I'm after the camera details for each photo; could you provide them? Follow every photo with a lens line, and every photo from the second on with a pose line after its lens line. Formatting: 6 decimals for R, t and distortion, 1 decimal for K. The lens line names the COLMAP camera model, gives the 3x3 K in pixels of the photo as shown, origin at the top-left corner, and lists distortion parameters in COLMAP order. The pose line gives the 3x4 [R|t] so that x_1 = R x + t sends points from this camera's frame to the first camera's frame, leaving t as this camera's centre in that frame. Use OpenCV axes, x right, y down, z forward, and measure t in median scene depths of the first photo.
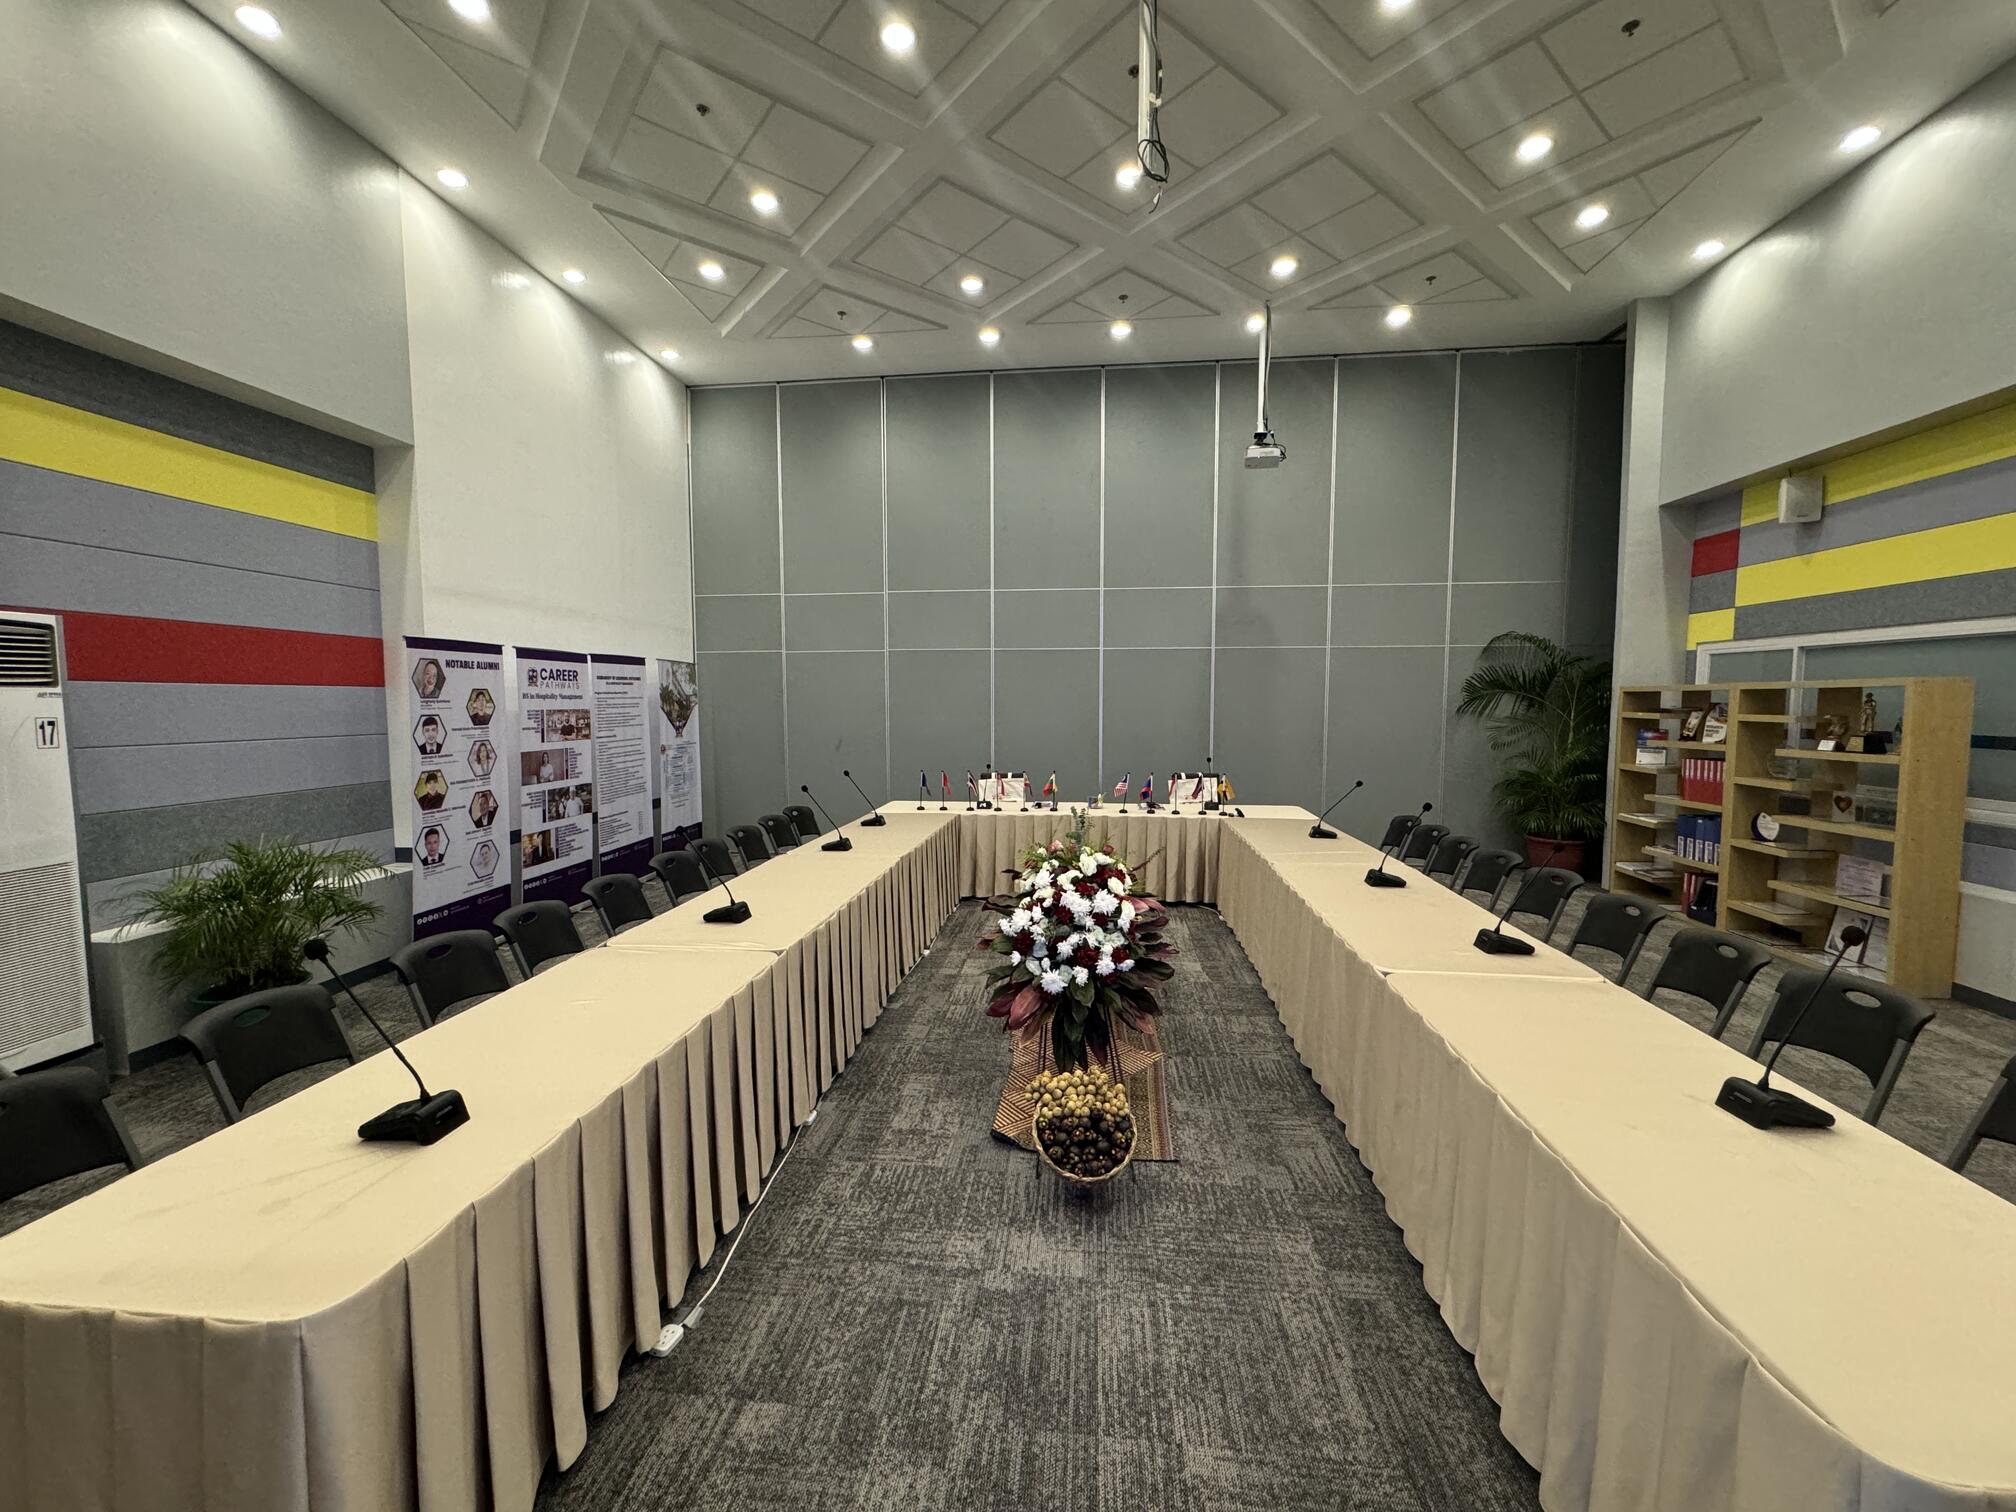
lens RADIAL K [[792.7, 0, 1008.0], [0, 792.7, 756.0], [0, 0, 1]] dist [-0.008003, 0.000276]
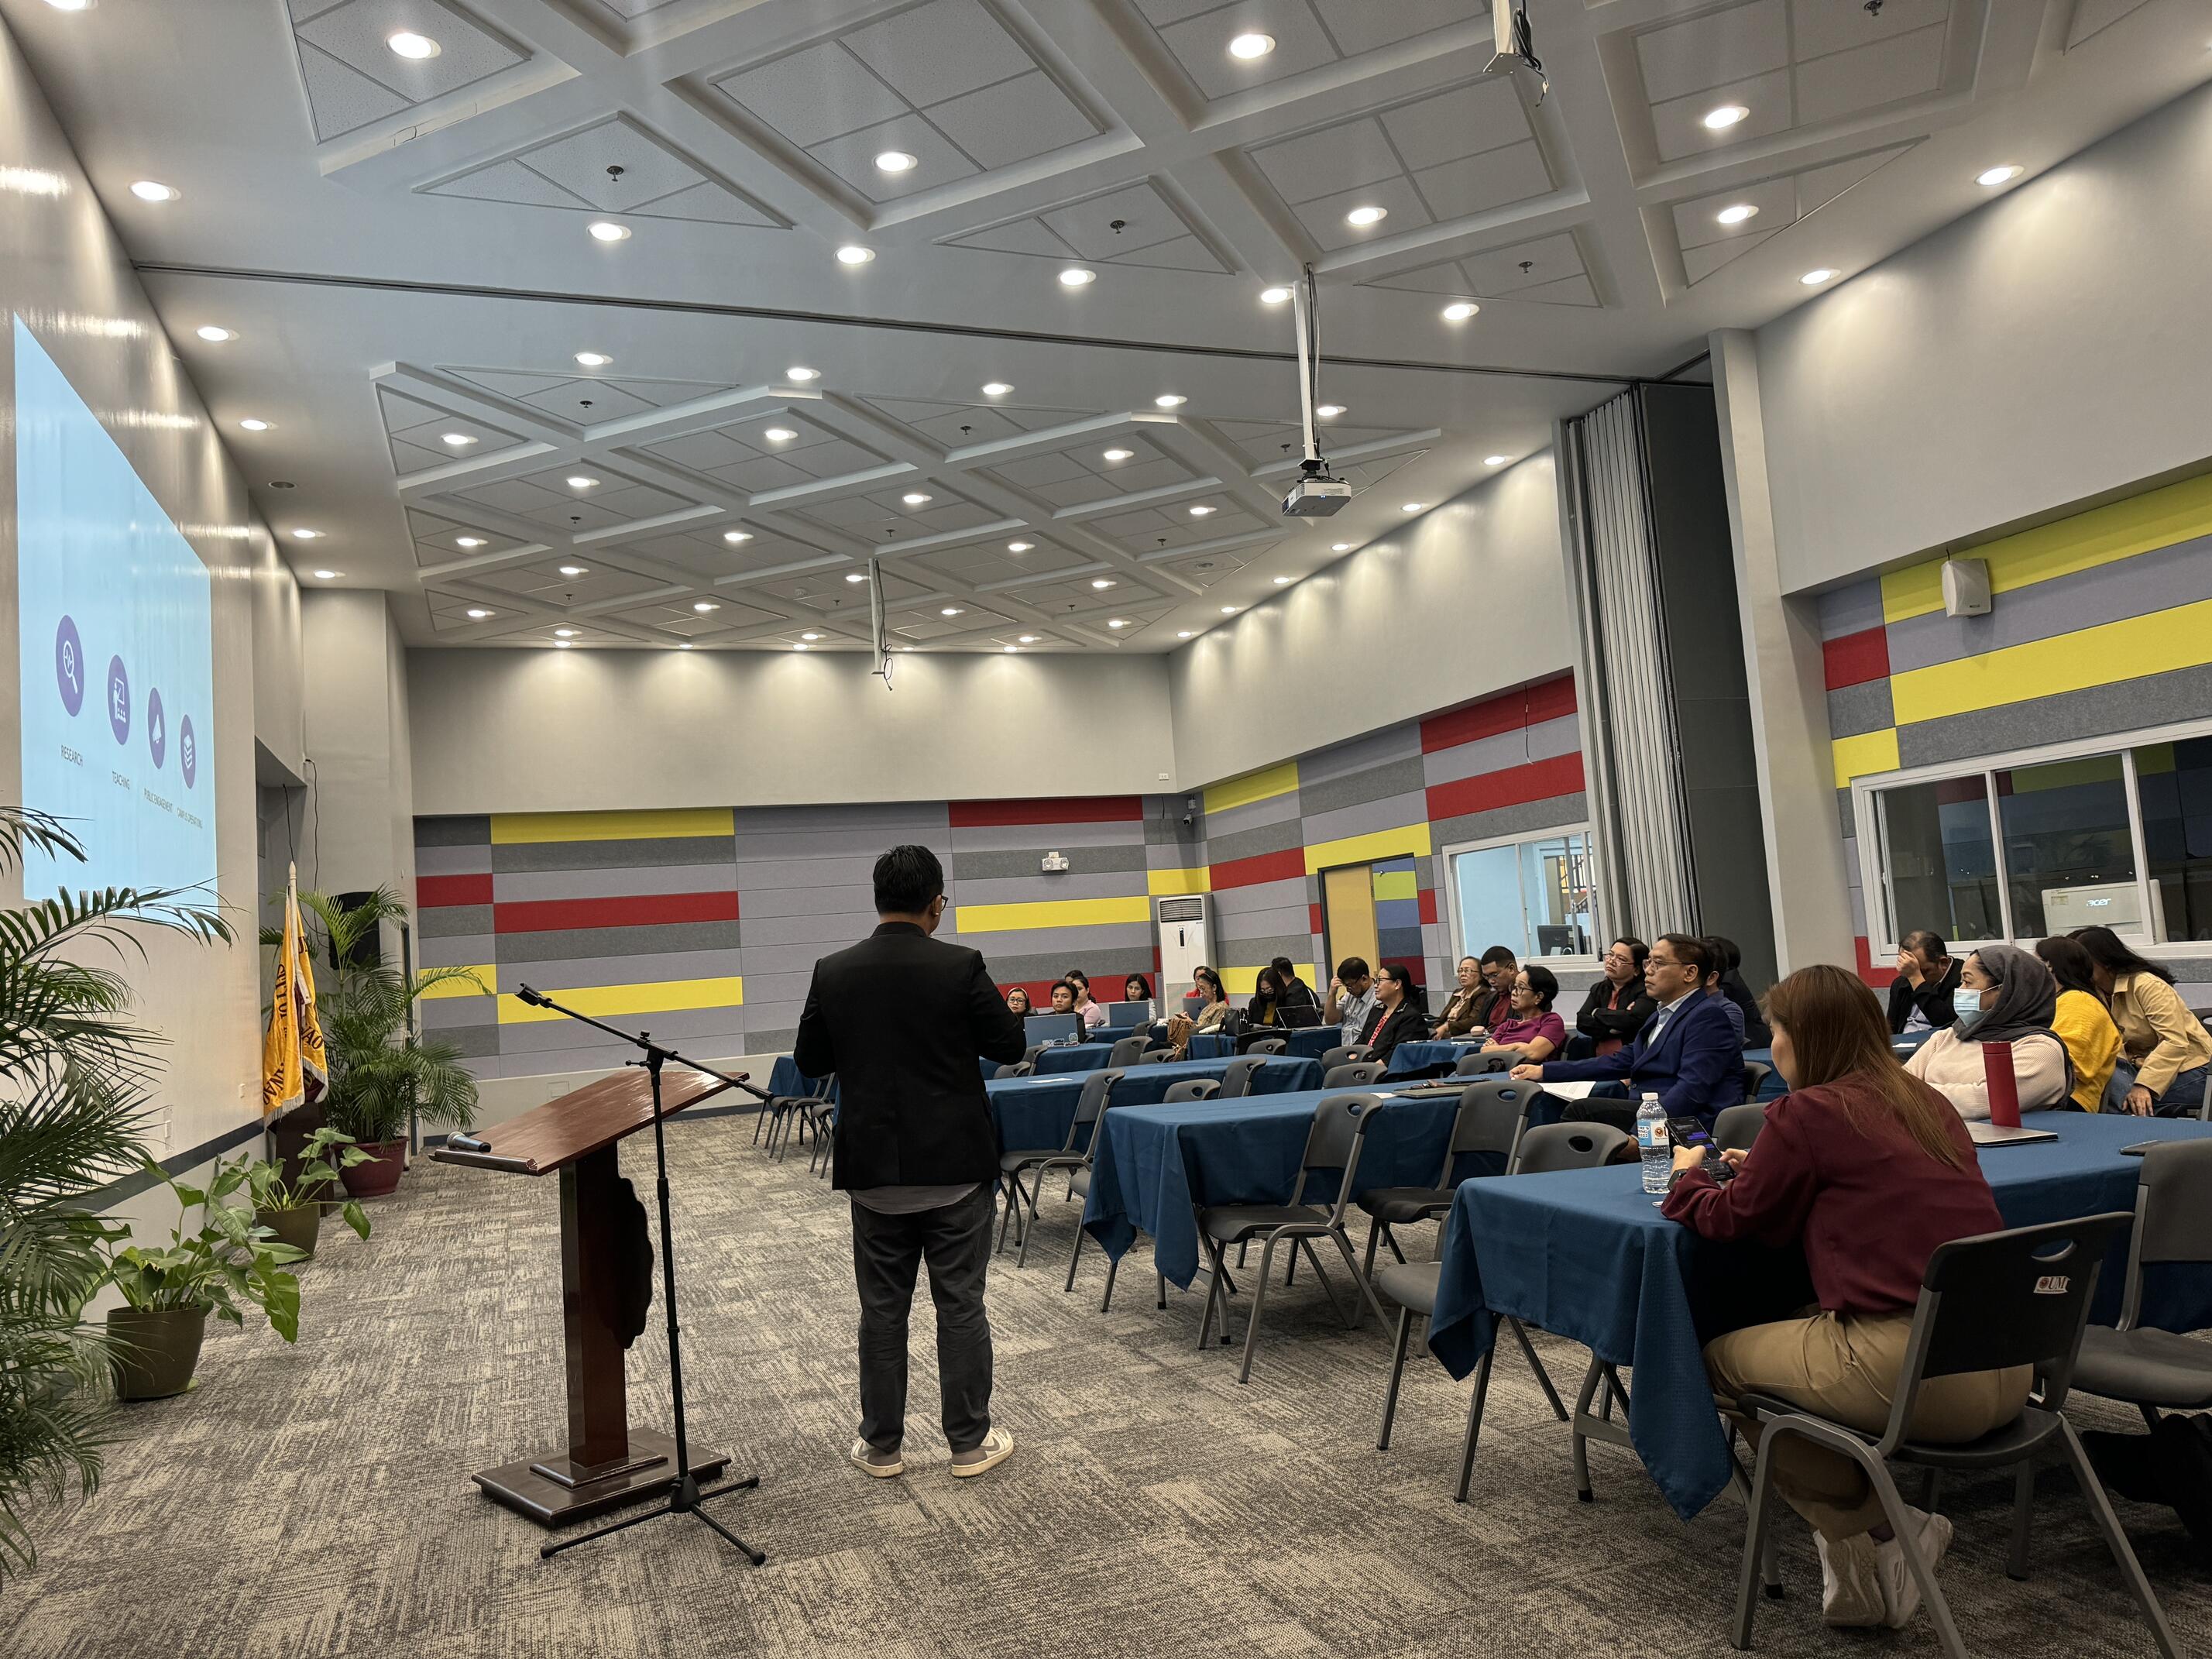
lens RADIAL K [[1547.6, 0, 1106.0], [0, 1547.6, 829.5], [0, 0, 1]] dist [0.028477, -0.003820]
pose [[0.891851, -0.021343, 0.451825, -0.464457], [0.100241, 0.983375, -0.151413, 0.063792], [-0.441082, 0.180329, 0.879164, 0.038606]]
